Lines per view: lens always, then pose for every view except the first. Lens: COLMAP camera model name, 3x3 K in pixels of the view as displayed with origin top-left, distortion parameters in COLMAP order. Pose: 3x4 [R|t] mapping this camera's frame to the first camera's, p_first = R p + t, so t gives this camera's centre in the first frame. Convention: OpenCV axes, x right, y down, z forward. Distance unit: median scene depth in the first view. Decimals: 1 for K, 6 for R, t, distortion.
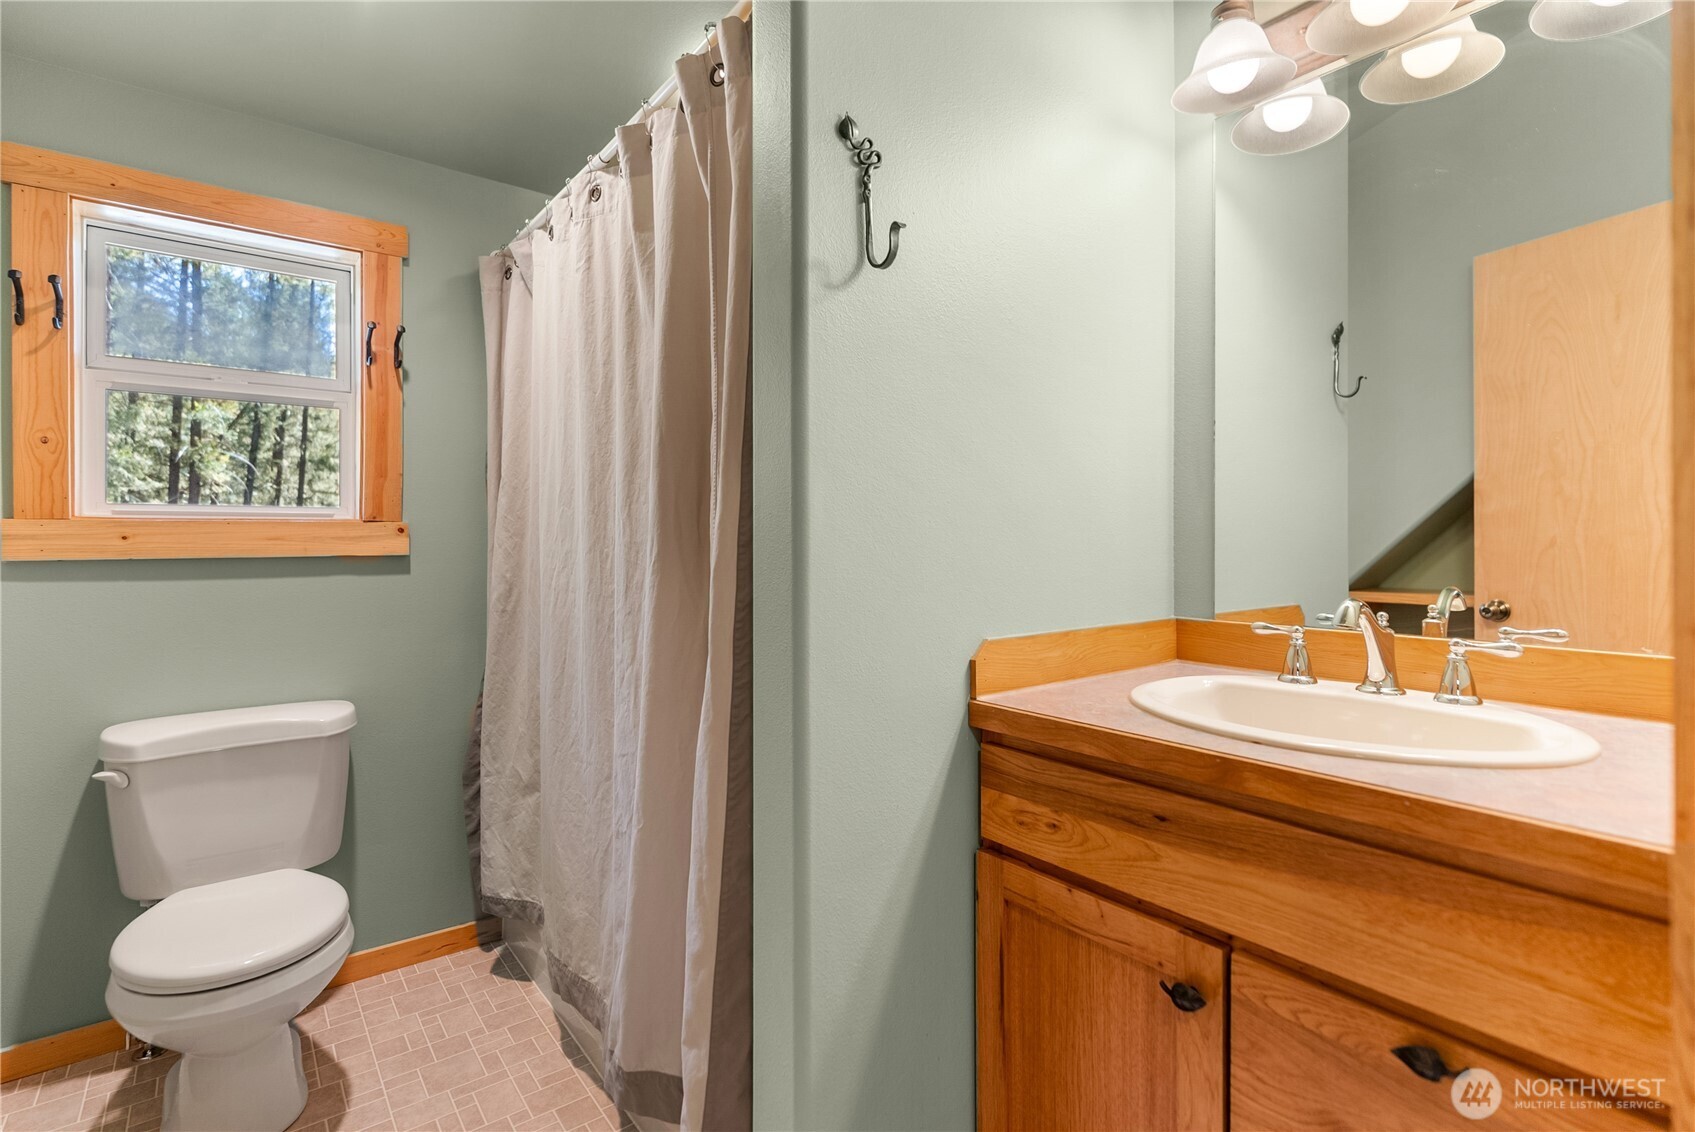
lens RADIAL K [[802.0, 0, 844.7], [0, 802.0, 540.2], [0, 0, 1]] dist [-0.000641, -0.000204]
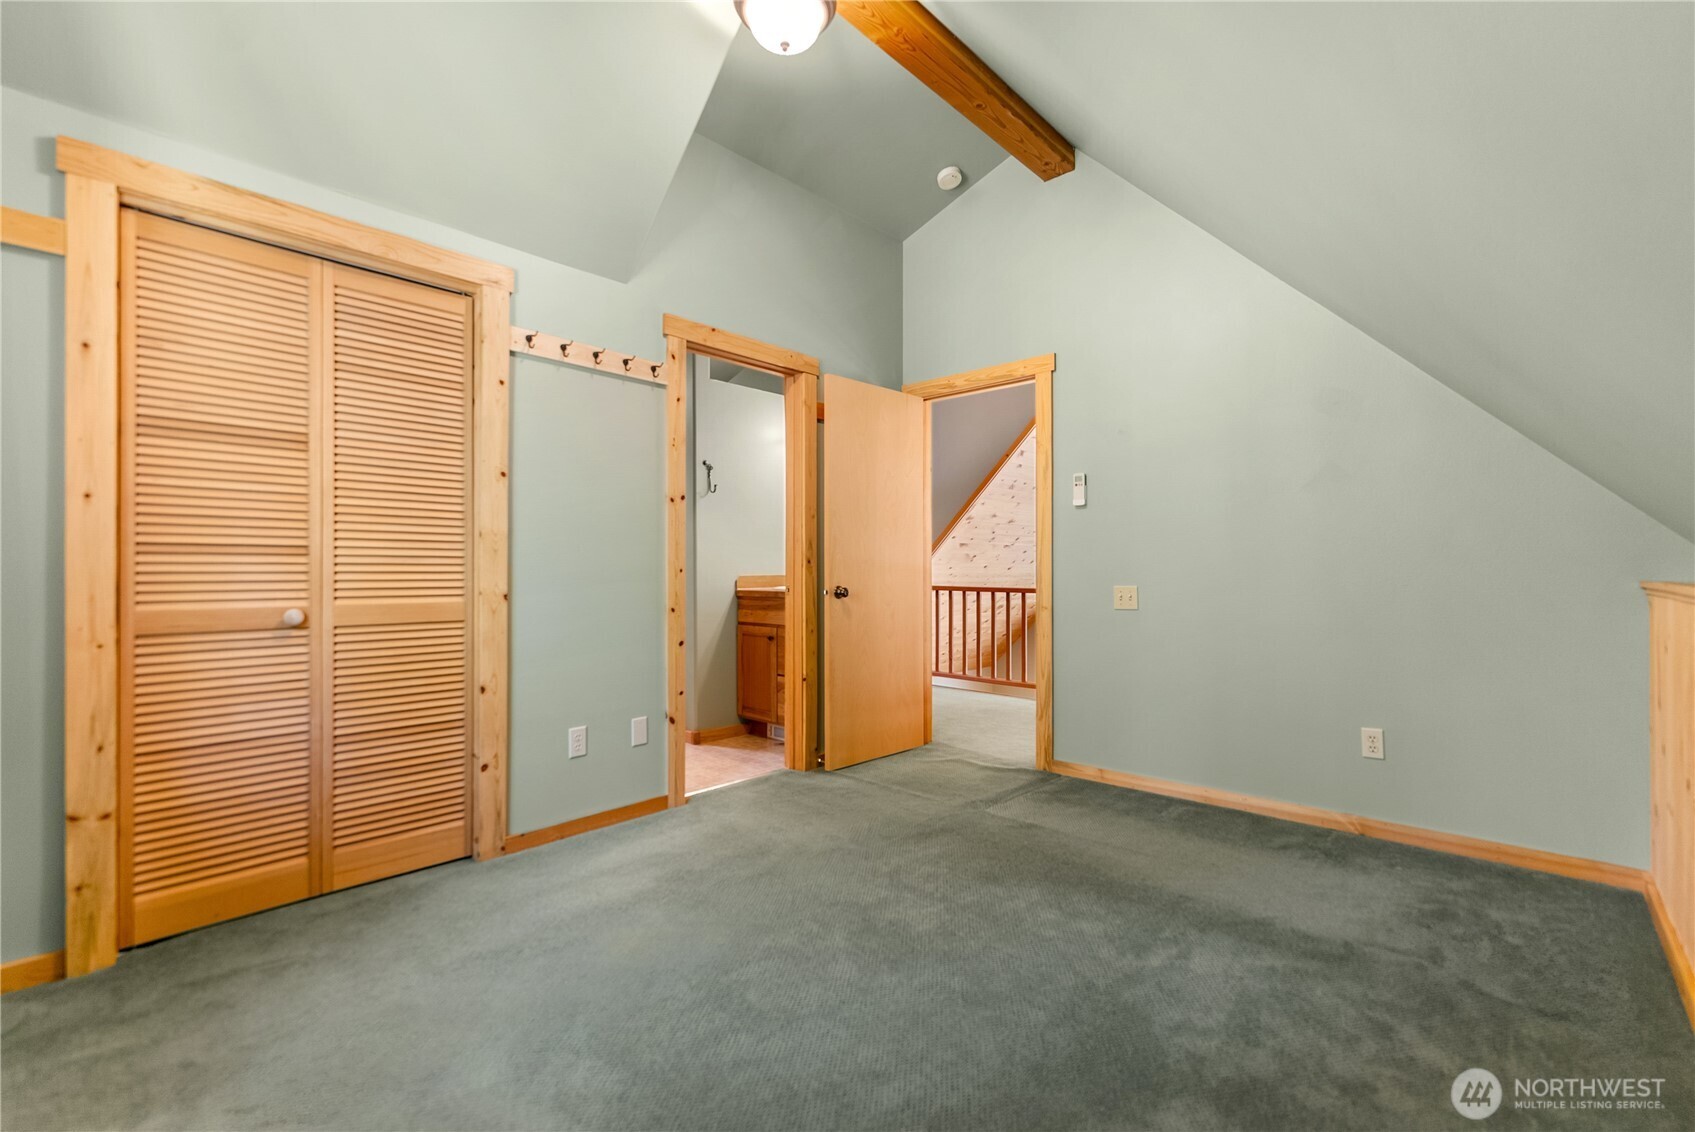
lens RADIAL K [[722.2, 0, 847.5], [0, 722.2, 566.0], [0, 0, 1]] dist [0.000462, 0.000185]
pose [[0.988457, -0.003306, 0.151464, 0.178472], [0.004286, 0.999972, -0.006148, 0.110457], [-0.151440, 0.006726, 0.988444, -3.170853]]
